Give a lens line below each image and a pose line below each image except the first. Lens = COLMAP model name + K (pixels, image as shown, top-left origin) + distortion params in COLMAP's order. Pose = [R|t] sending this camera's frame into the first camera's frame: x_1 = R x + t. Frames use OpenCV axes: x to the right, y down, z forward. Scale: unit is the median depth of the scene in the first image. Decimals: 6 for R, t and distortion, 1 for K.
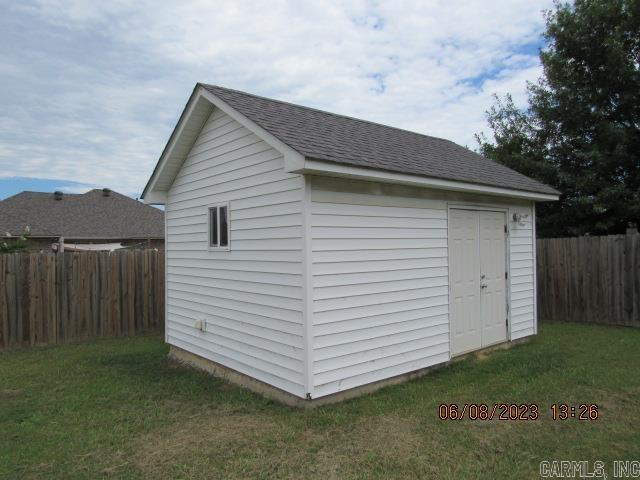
lens RADIAL K [[460.9, 0, 318.1], [0, 460.9, 241.3], [0, 0, 1]] dist [-0.039387, 0.032108]
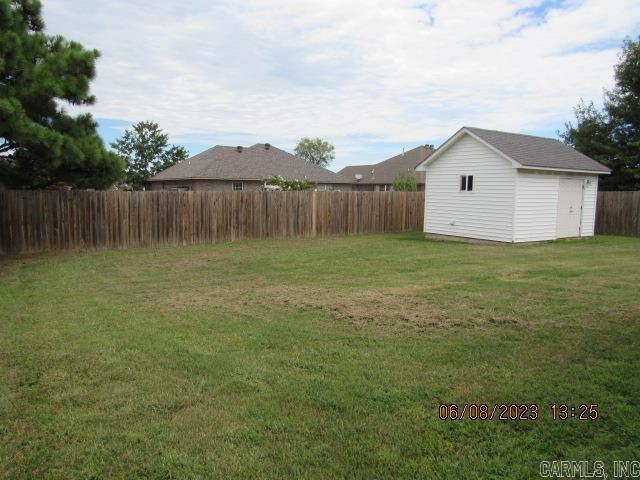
lens RADIAL K [[460.9, 0, 319.8], [0, 460.9, 240.8], [0, 0, 1]] dist [-0.039387, 0.032108]
pose [[0.993180, 0.040014, -0.109506, -0.520839], [-0.026526, 0.992180, 0.121963, -0.002595], [0.113530, -0.118226, 0.986475, -1.168342]]
